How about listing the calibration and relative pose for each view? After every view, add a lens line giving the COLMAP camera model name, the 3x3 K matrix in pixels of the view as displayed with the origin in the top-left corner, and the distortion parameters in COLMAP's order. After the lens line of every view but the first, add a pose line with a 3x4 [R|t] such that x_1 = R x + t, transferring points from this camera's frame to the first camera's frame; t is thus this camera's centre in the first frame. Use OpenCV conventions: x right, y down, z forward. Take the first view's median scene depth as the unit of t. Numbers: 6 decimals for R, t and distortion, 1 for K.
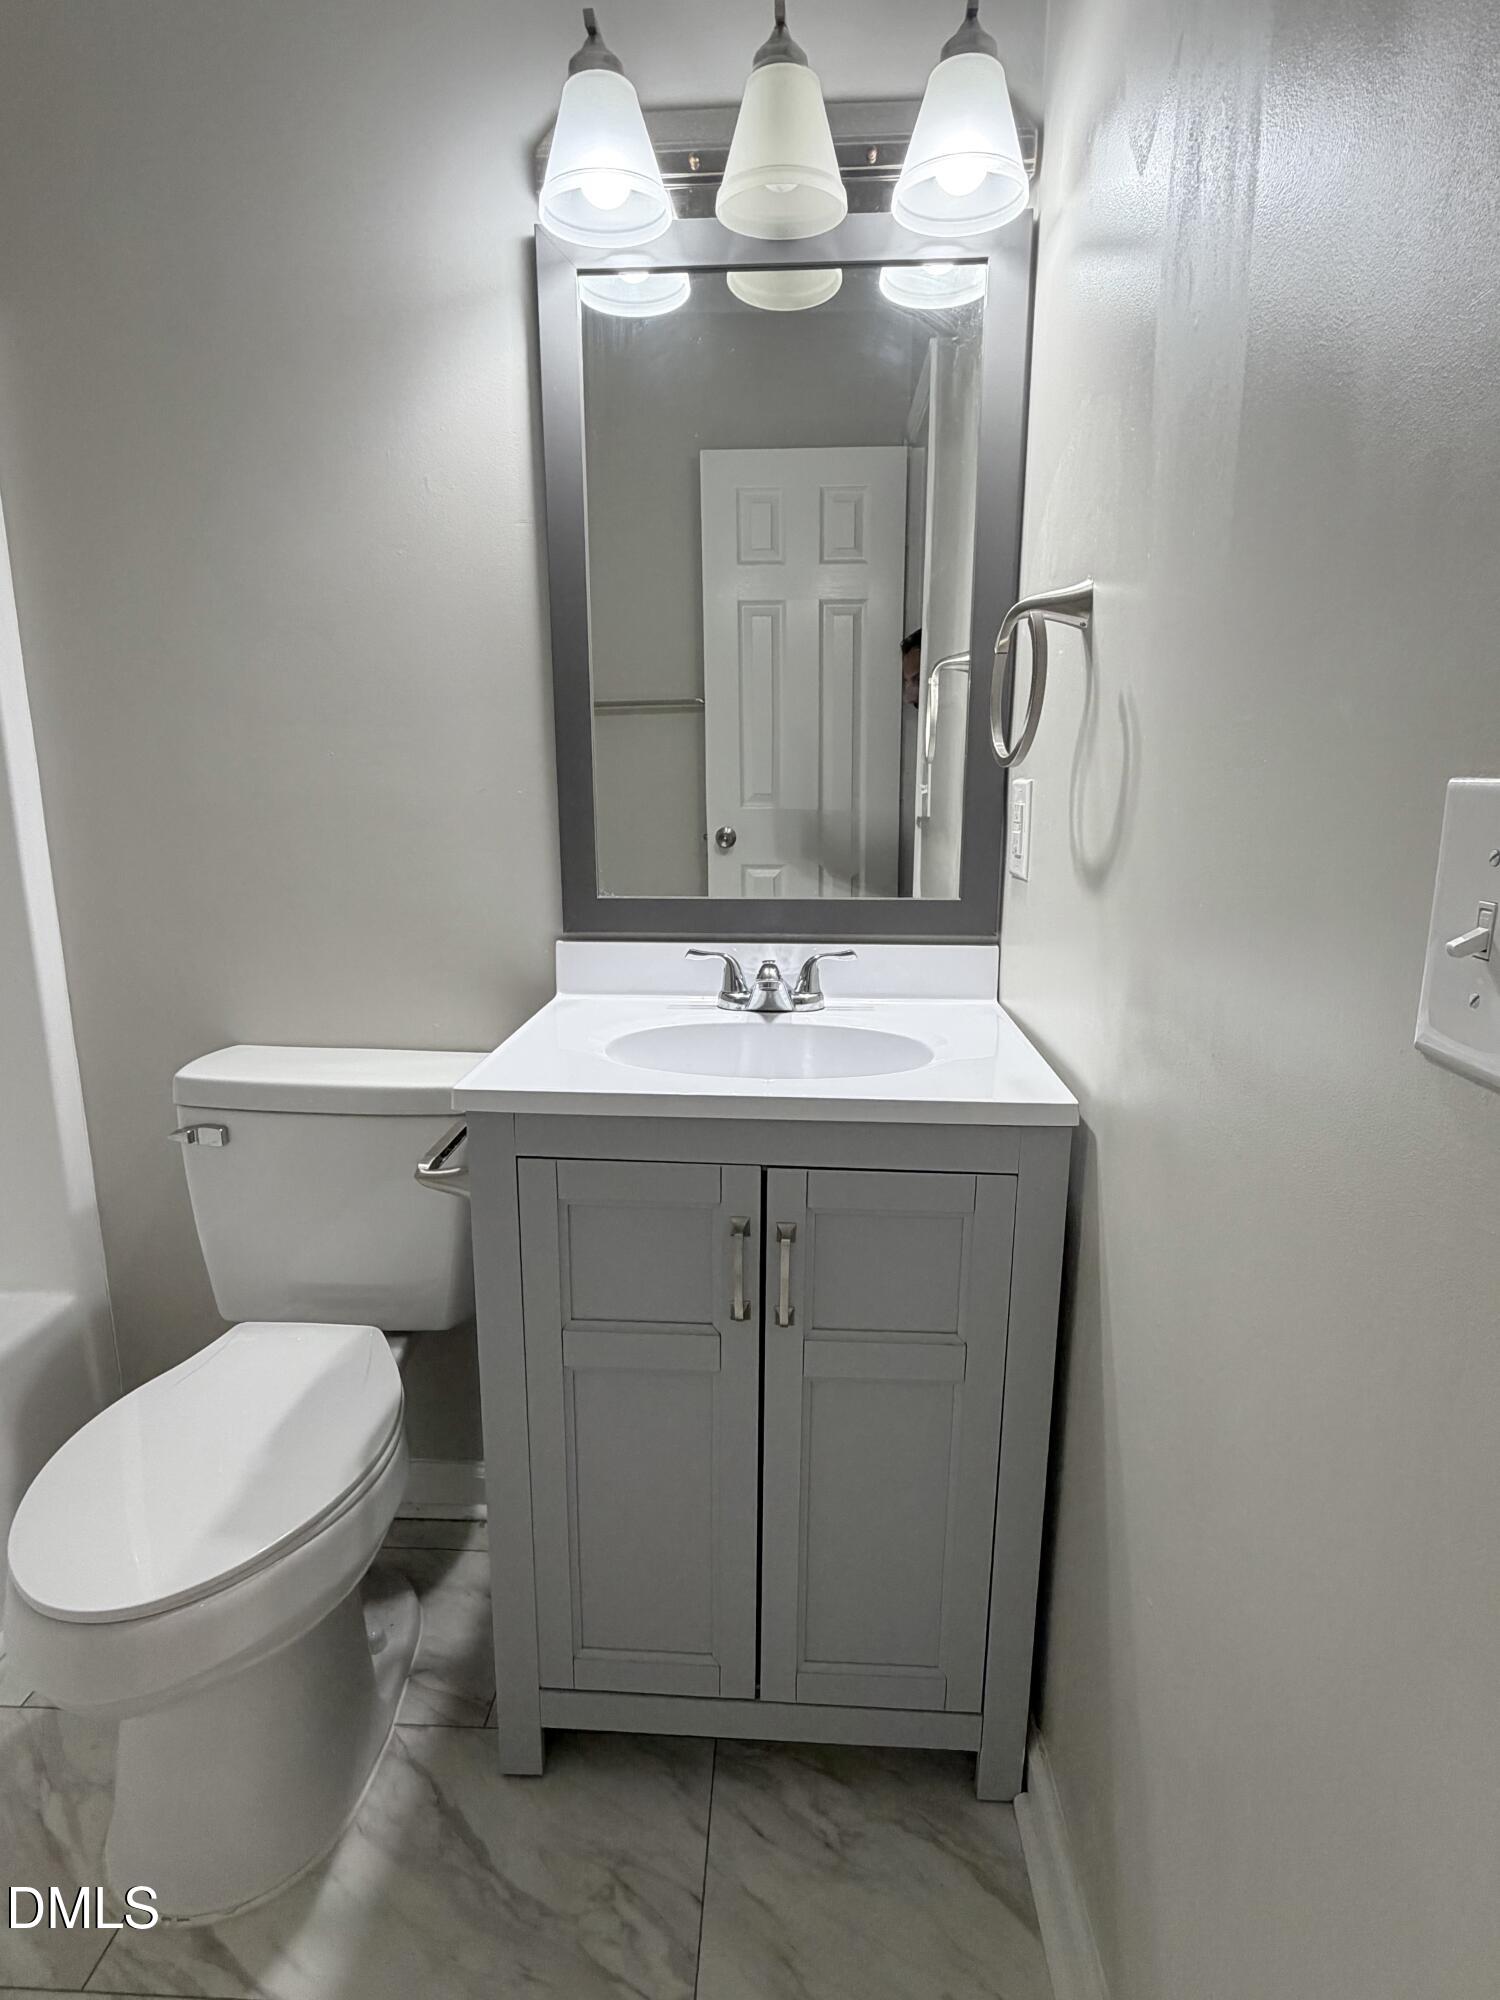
lens RADIAL K [[1037.1, 0, 753.1], [0, 1037.1, 990.7], [0, 0, 1]] dist [0.001728, -0.001124]
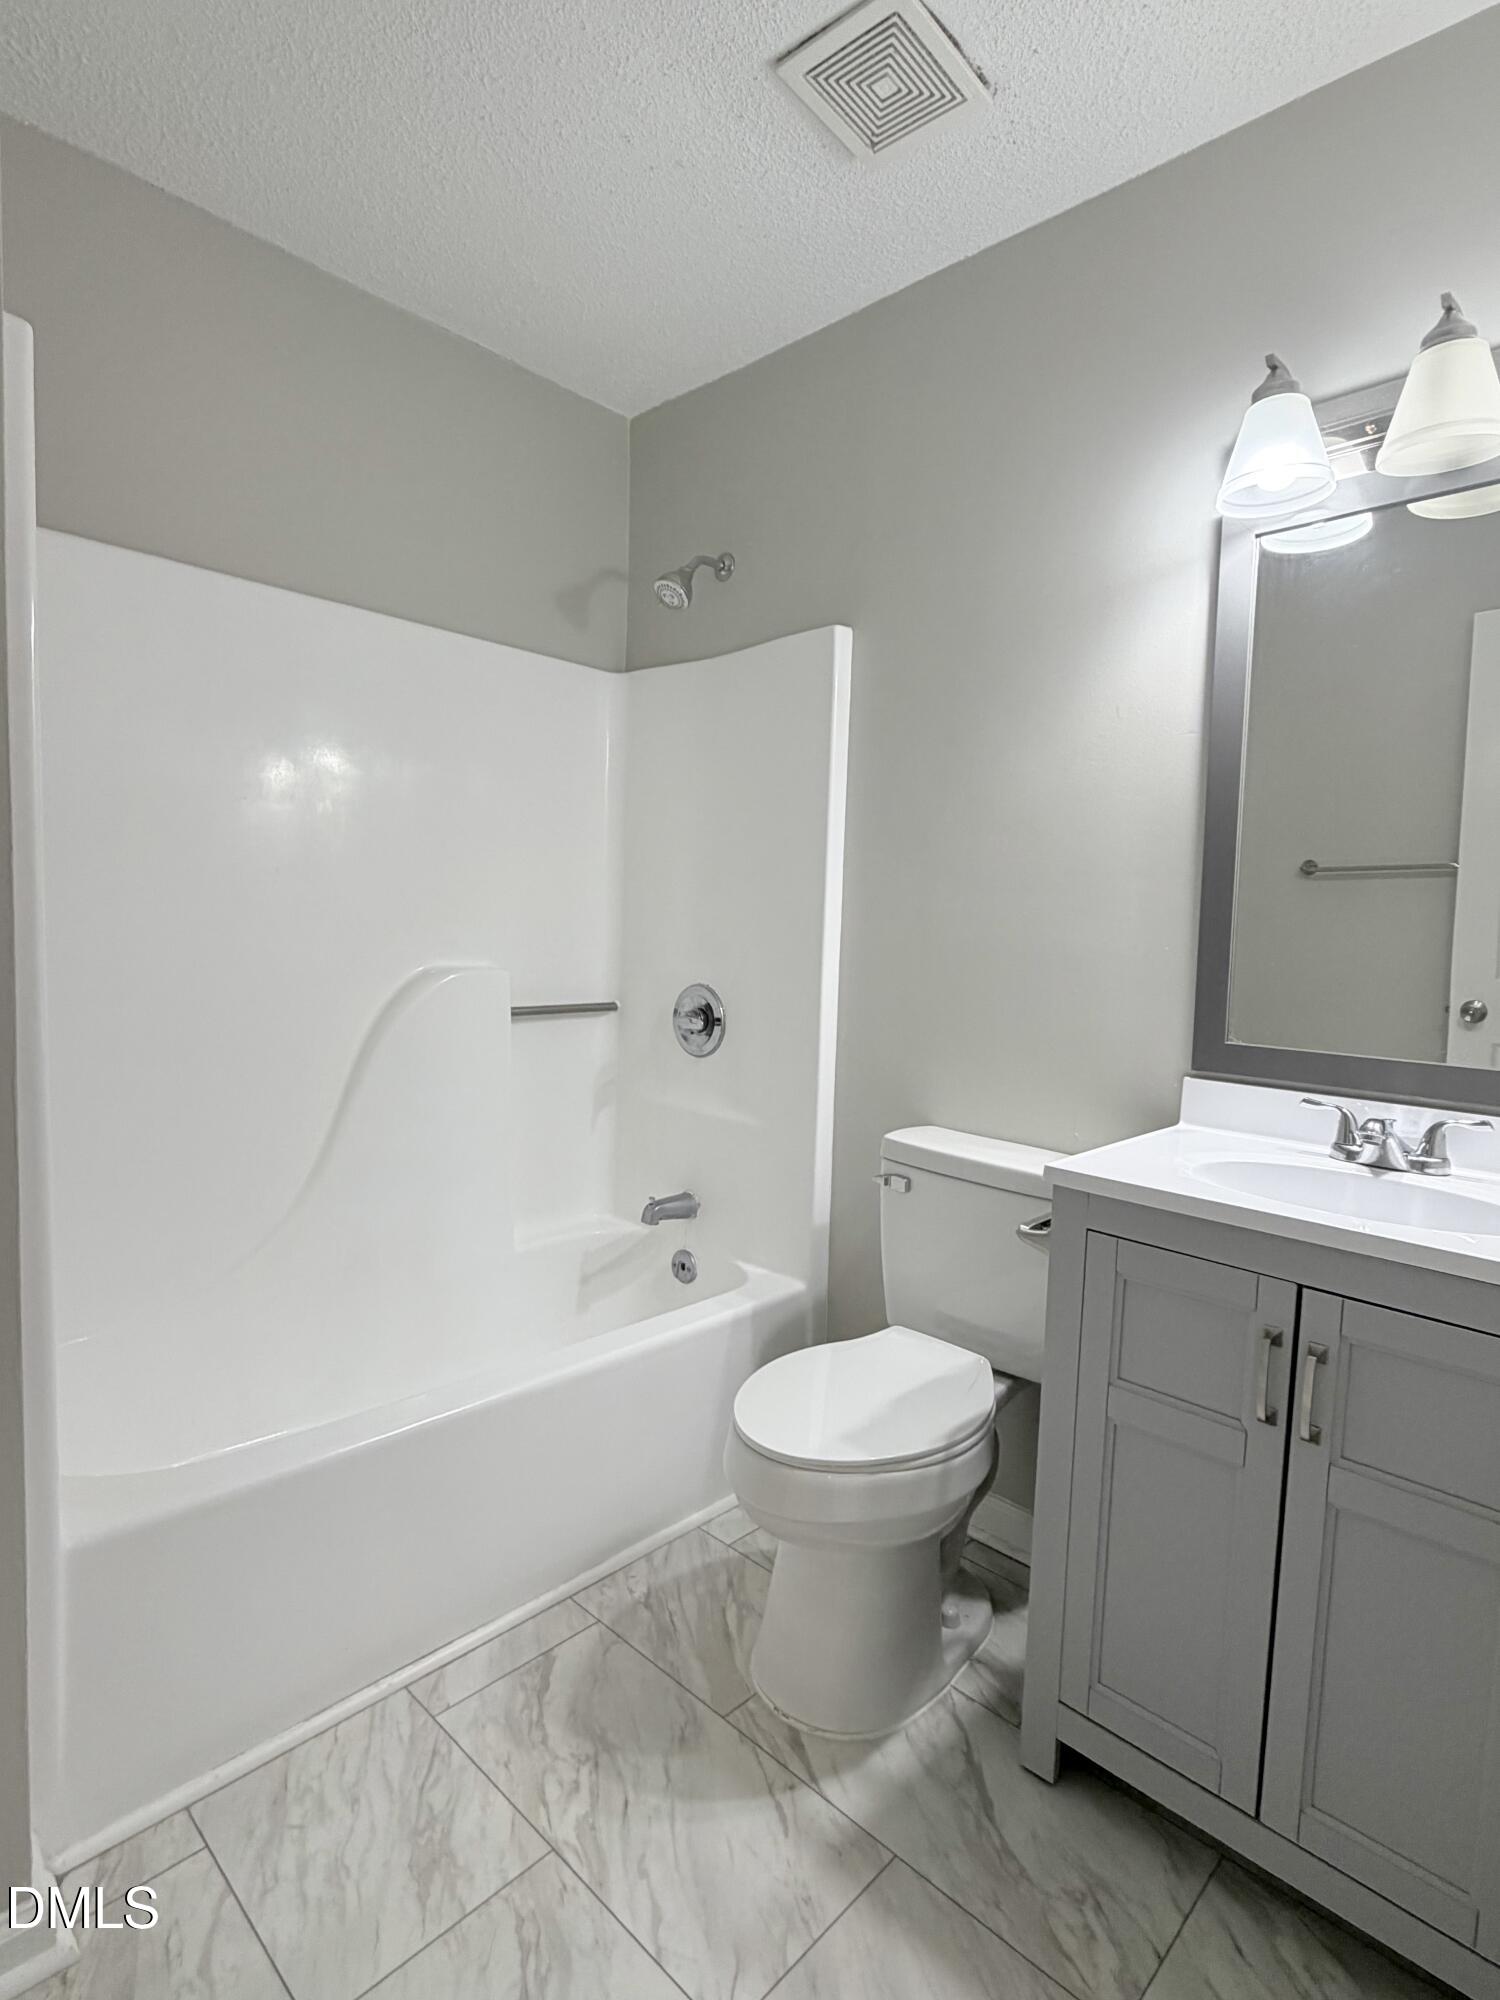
lens RADIAL K [[1037.1, 0, 753.1], [0, 1037.1, 990.7], [0, 0, 1]] dist [0.001728, -0.001124]
pose [[0.755858, 0.066803, -0.651318, 0.221210], [-0.163253, 0.982591, -0.088675, 0.043988], [0.634056, 0.173355, 0.753606, -0.215787]]
